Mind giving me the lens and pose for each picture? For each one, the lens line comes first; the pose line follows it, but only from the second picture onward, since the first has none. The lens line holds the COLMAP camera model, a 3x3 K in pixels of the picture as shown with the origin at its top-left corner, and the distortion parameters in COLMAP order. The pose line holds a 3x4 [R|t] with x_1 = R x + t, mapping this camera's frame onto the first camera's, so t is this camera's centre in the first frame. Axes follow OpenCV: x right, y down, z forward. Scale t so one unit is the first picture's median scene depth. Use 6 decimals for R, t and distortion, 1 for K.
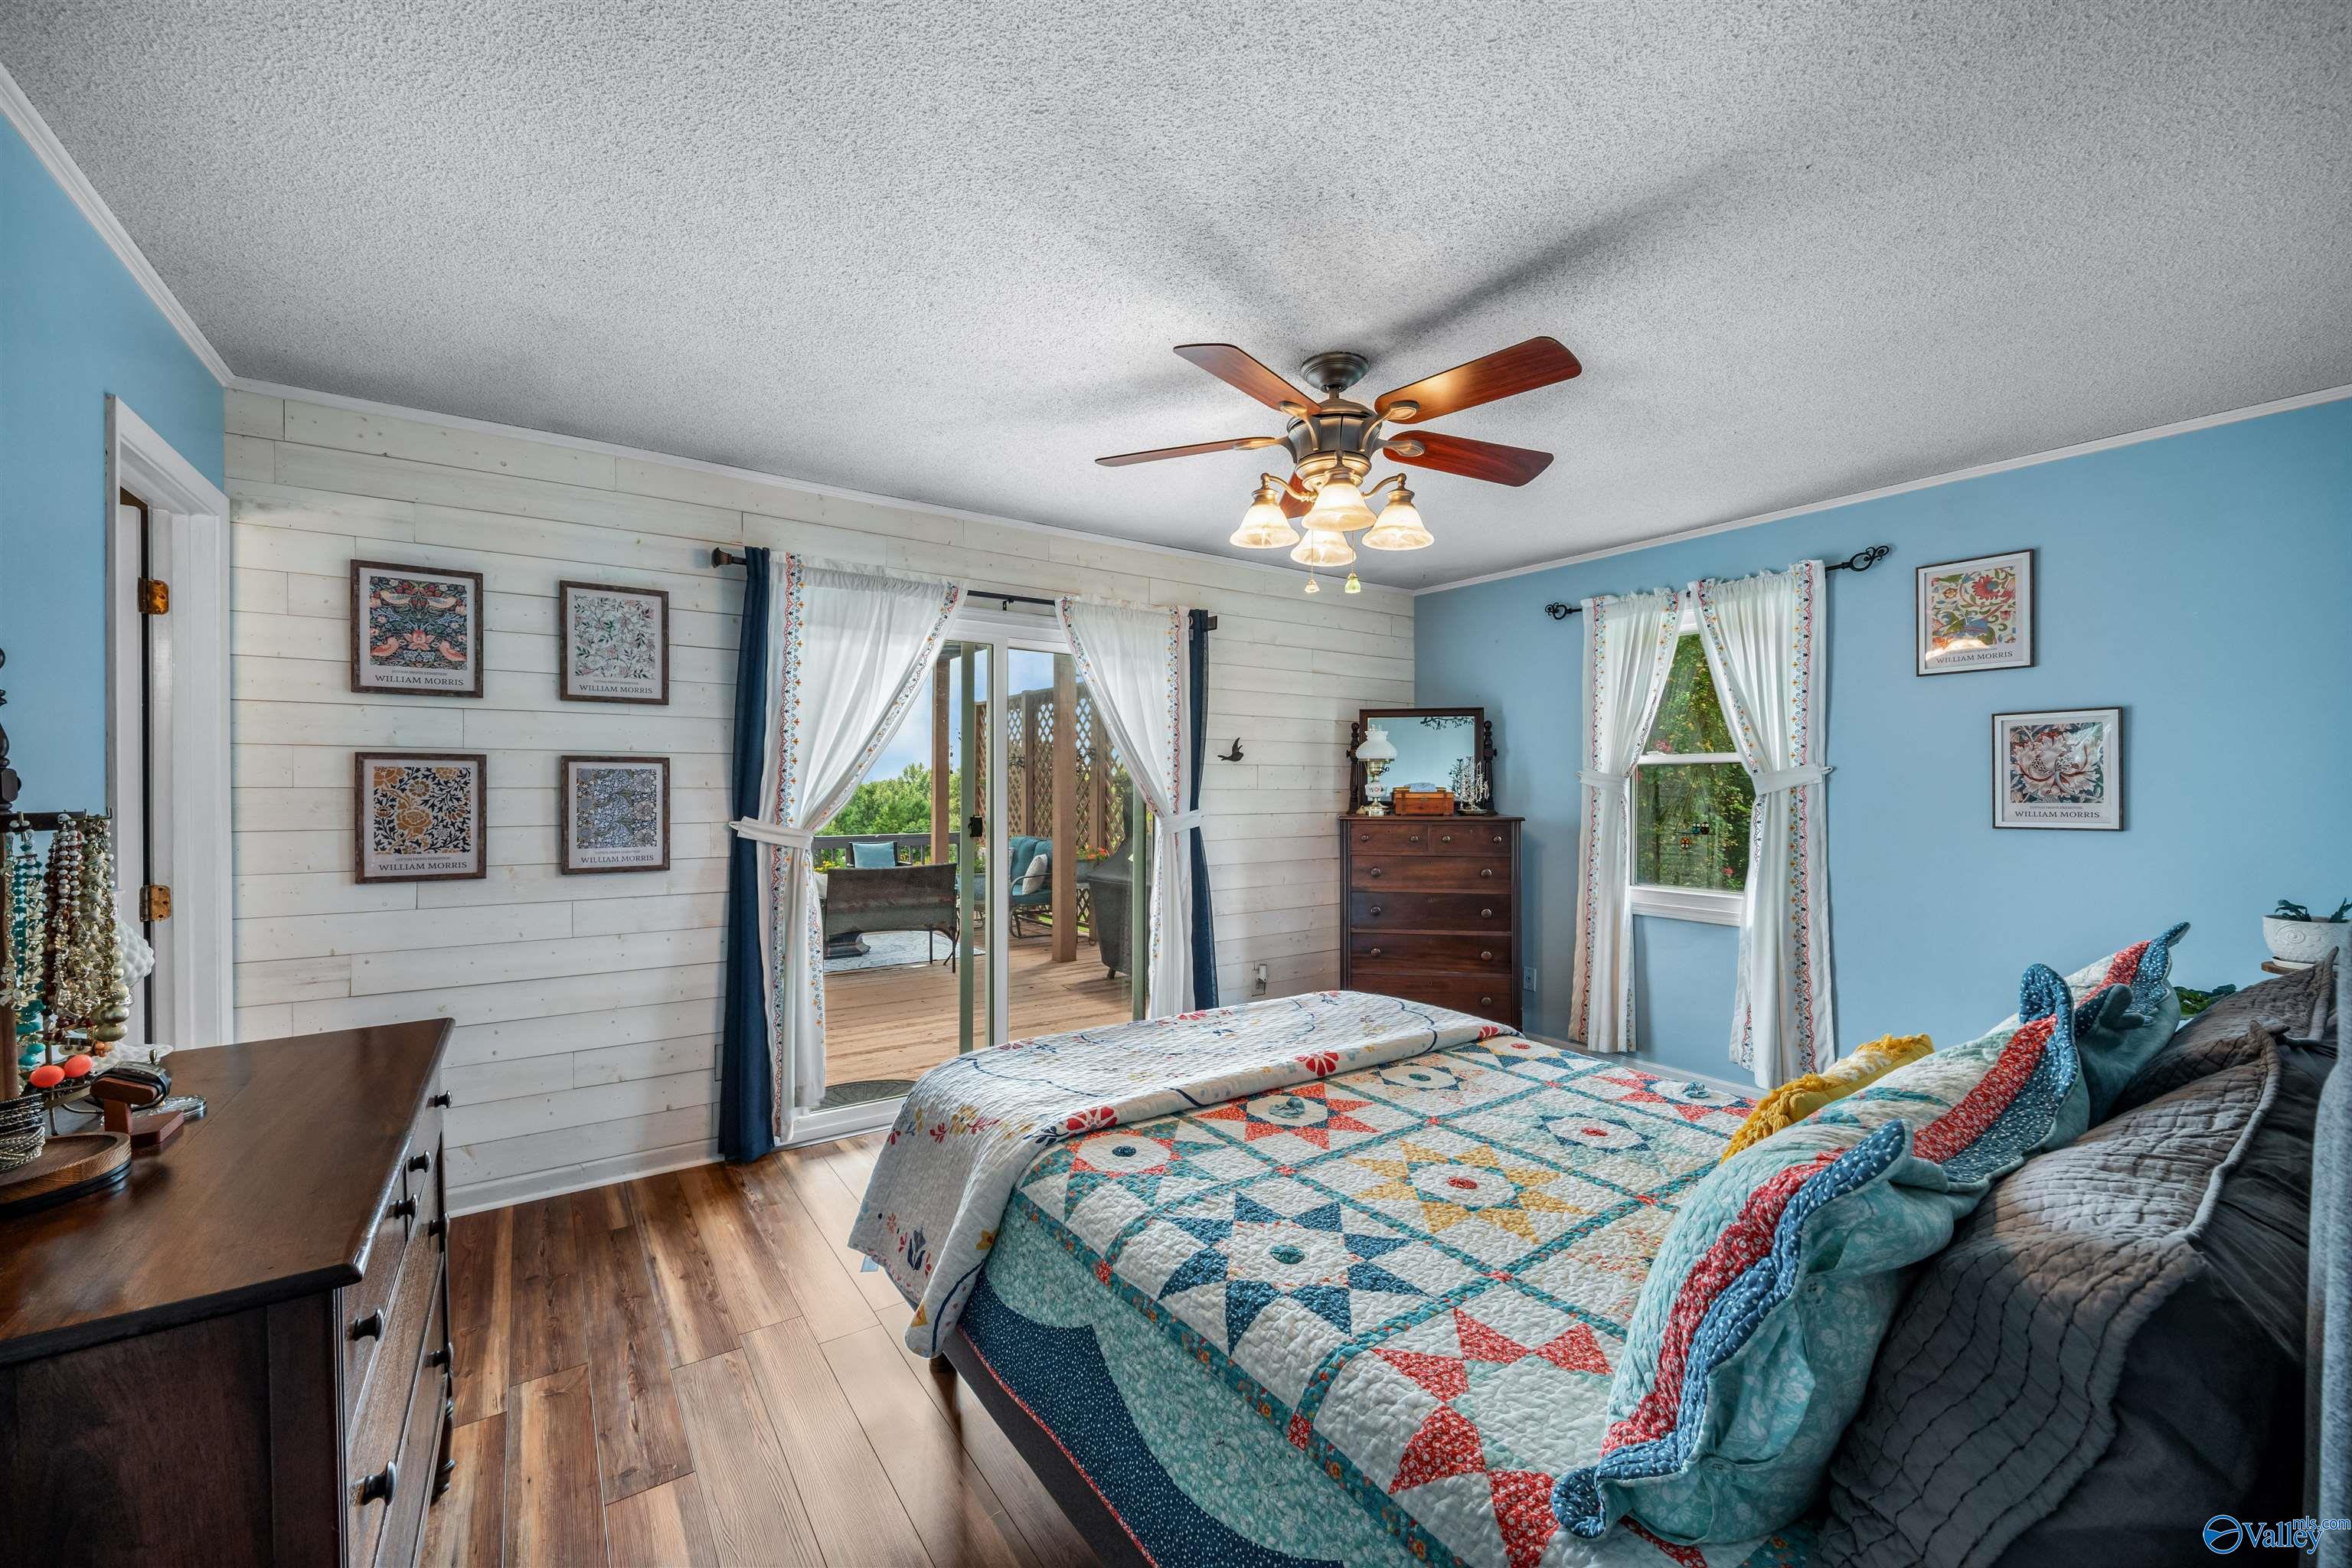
lens RADIAL K [[905.0, 0, 1163.1], [0, 905.0, 793.2], [0, 0, 1]] dist [-0.001156, -0.000002]
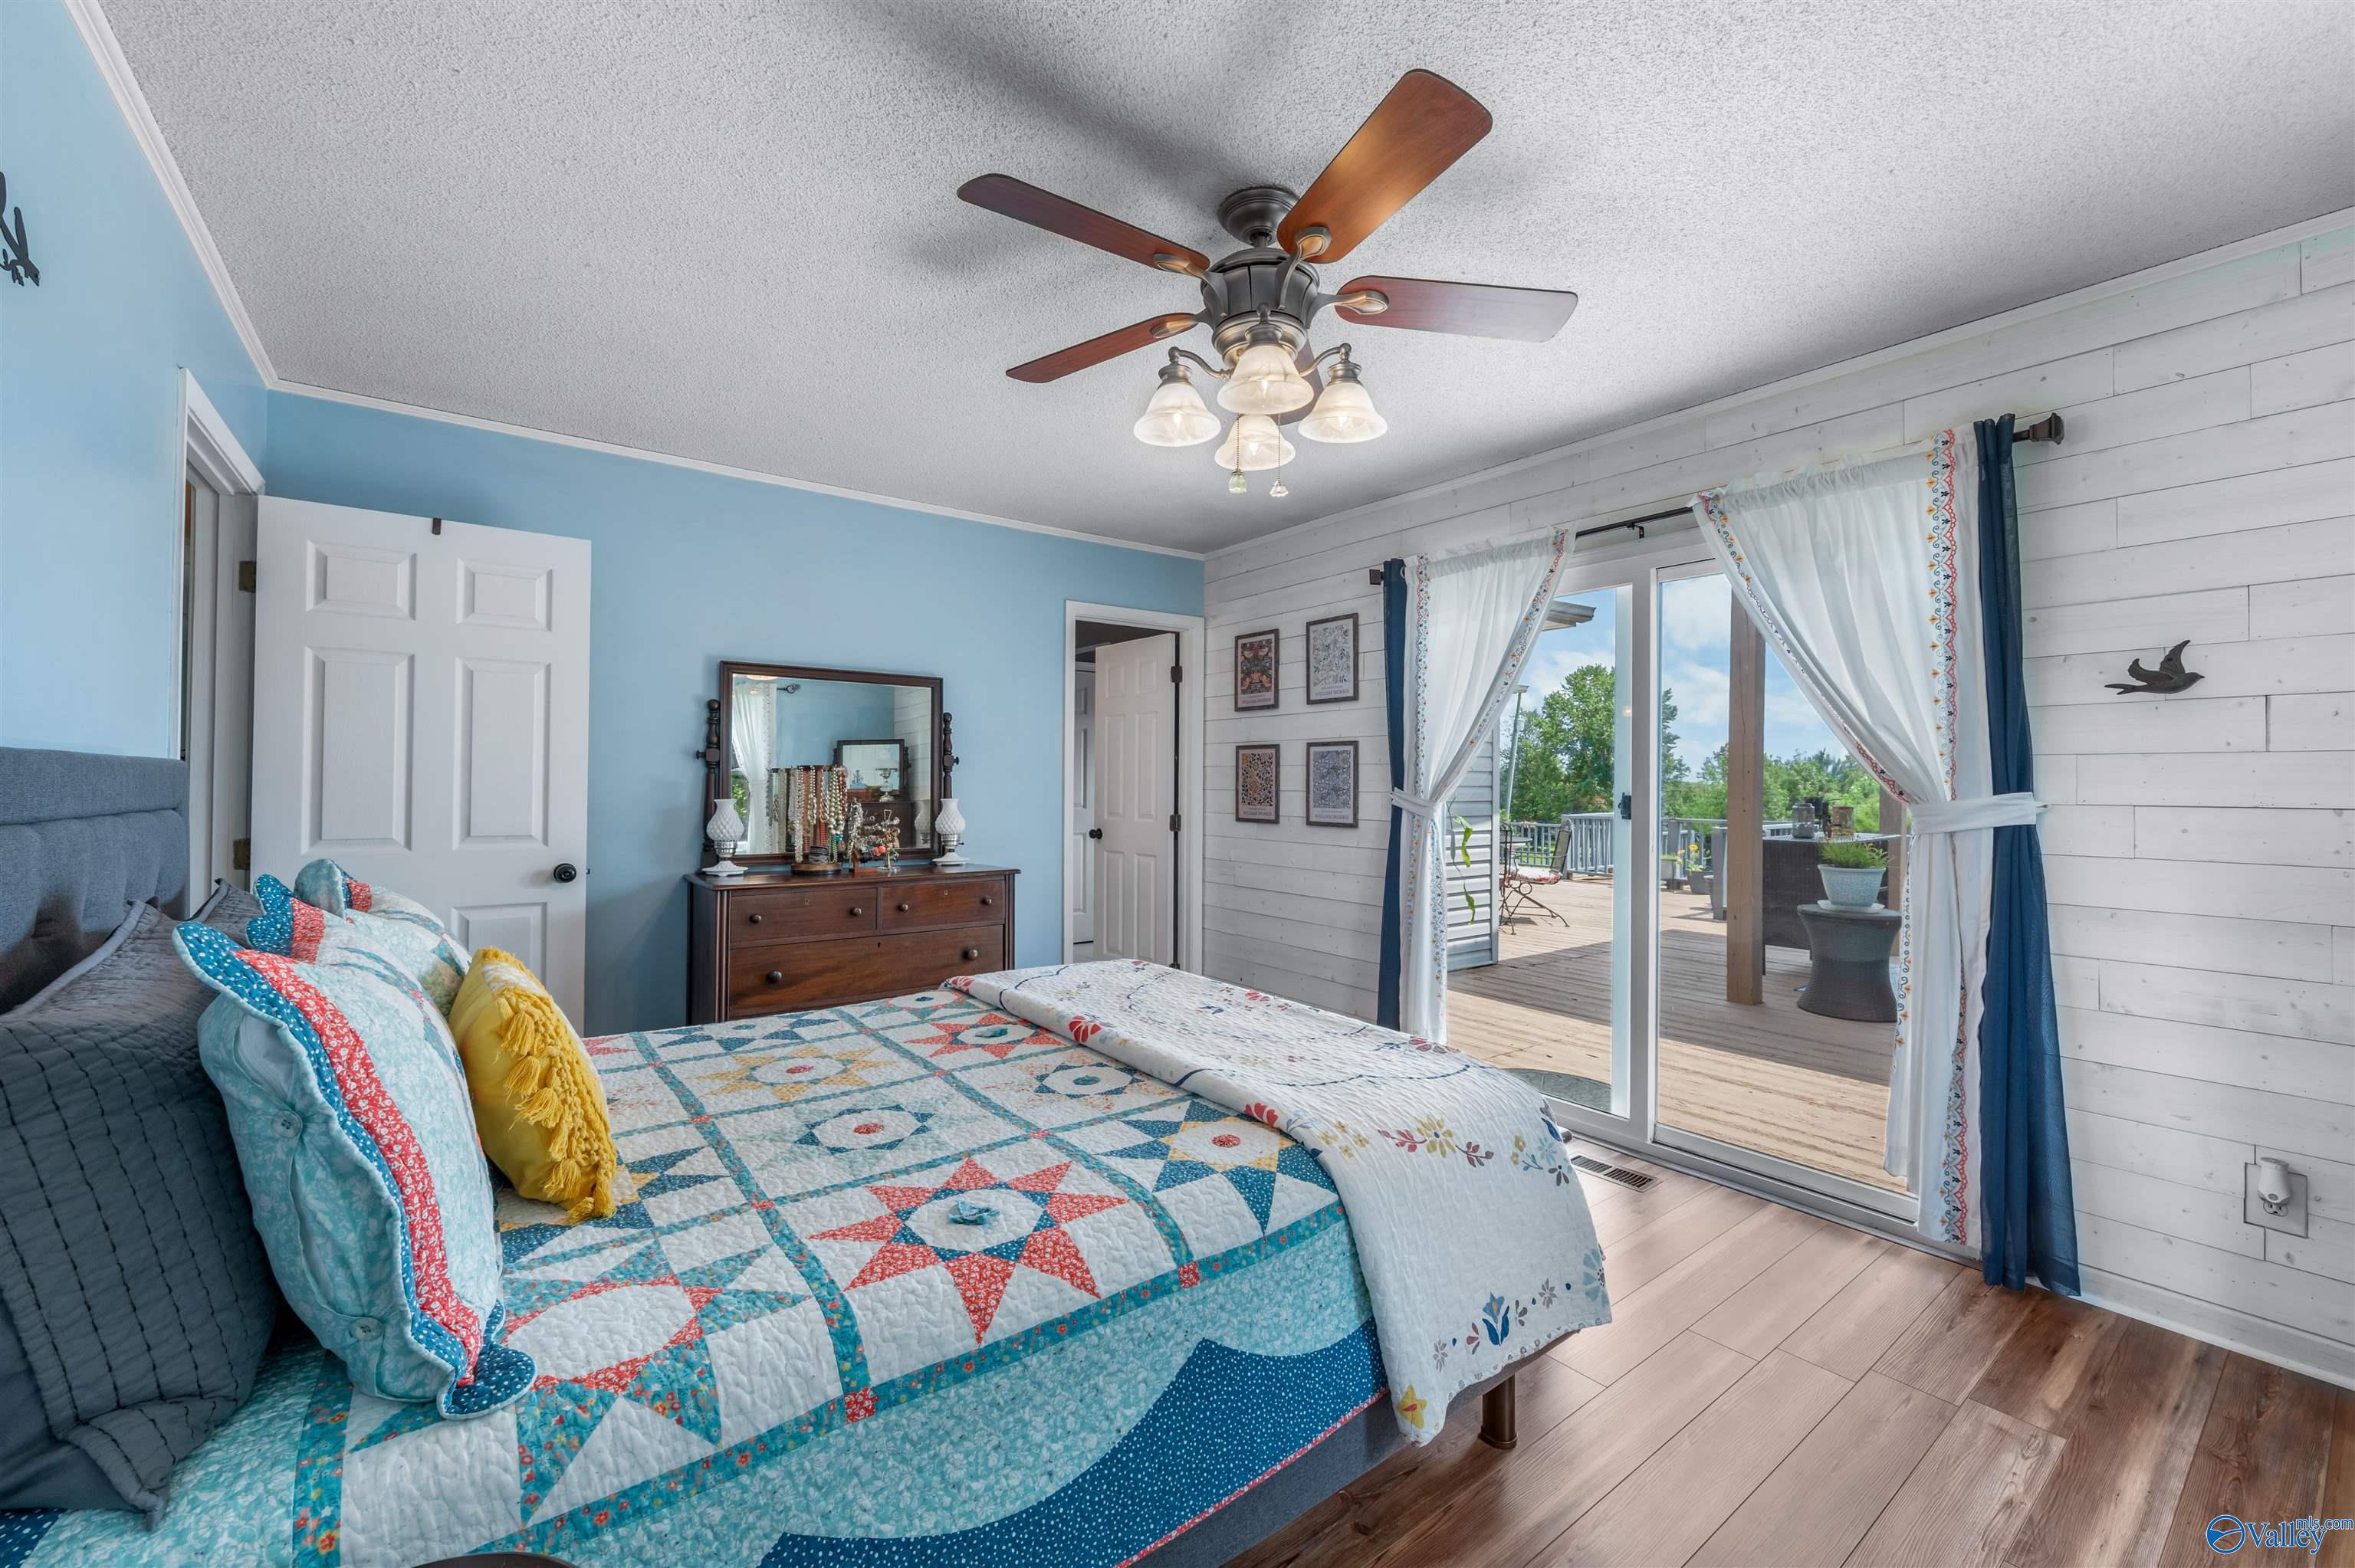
lens RADIAL K [[929.0, 0, 1211.3], [0, 929.0, 776.2], [0, 0, 1]] dist [-0.002822, 0.000170]
pose [[0.083348, -0.008190, -0.996487, 0.901647], [-0.009991, 0.999909, -0.009054, 0.030049], [0.996470, 0.010711, 0.083258, 0.813501]]
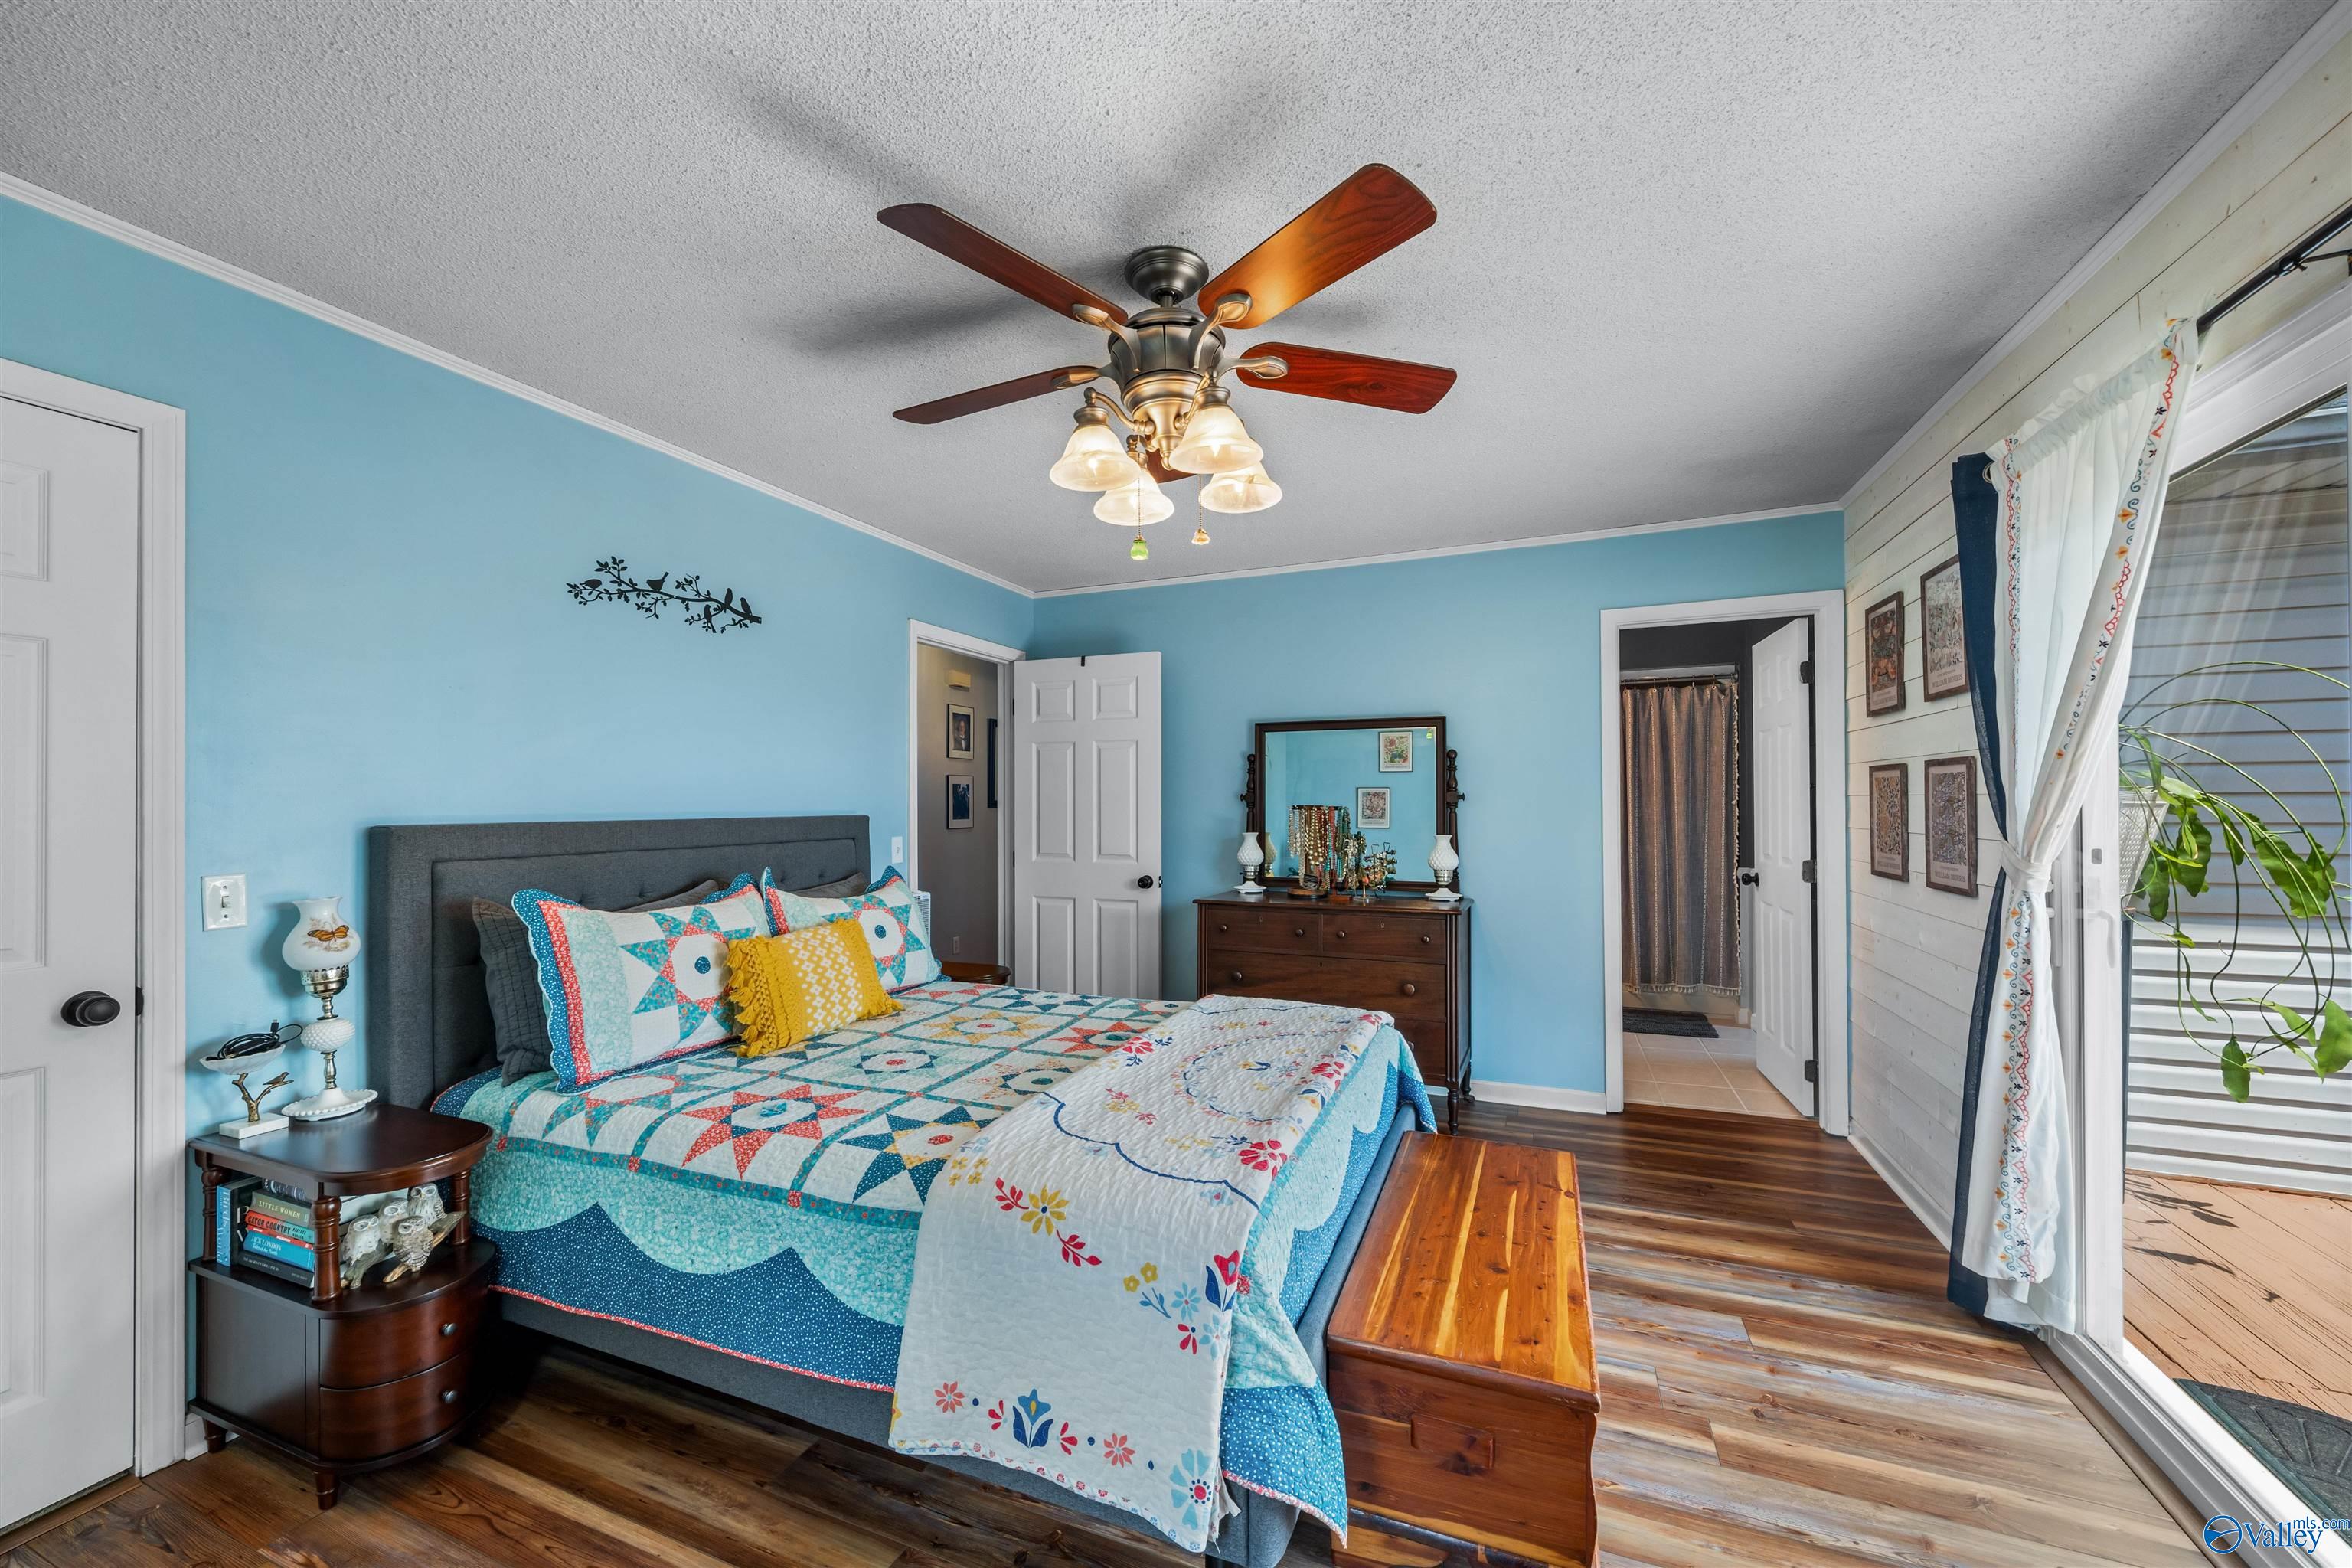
lens RADIAL K [[927.9, 0, 1194.8], [0, 927.9, 798.3], [0, 0, 1]] dist [-0.002822, 0.000170]
pose [[-0.824072, 0.000902, -0.566484, 0.573673], [0.000604, 1.000000, 0.000714, -0.004444], [0.566484, 0.000246, -0.824073, 1.532792]]
